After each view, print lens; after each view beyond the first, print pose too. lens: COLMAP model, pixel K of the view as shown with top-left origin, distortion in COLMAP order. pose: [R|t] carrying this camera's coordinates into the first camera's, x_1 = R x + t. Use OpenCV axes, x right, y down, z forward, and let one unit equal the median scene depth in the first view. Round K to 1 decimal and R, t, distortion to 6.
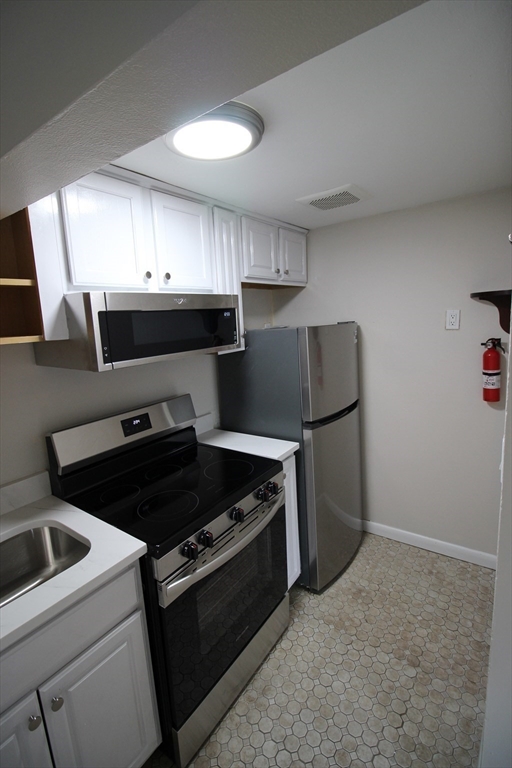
lens RADIAL K [[361.2, 0, 258.7], [0, 361.2, 368.2], [0, 0, 1]] dist [-0.000849, -0.013357]
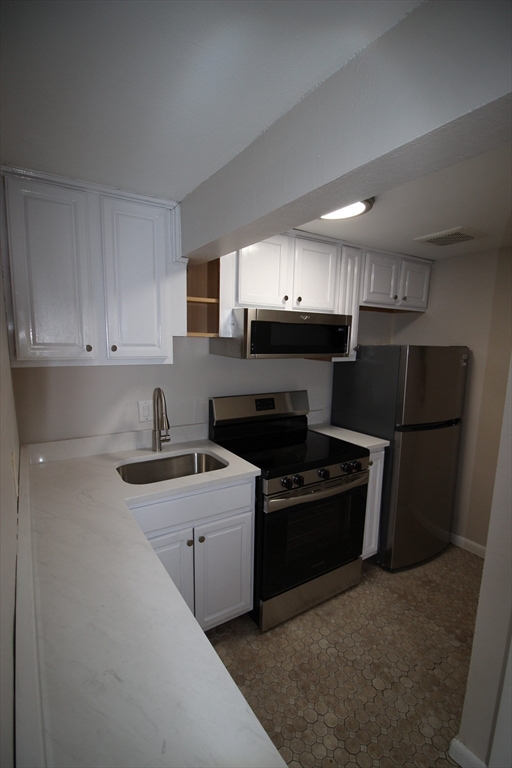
lens RADIAL K [[354.0, 0, 256.0], [0, 354.0, 384.0], [0, 0, 1]] dist [-0.000372, -0.012769]
pose [[0.924275, 0.123804, -0.361094, 0.107607], [-0.125823, 0.991889, 0.018014, 0.055937], [0.360396, 0.028784, 0.932355, -0.274933]]
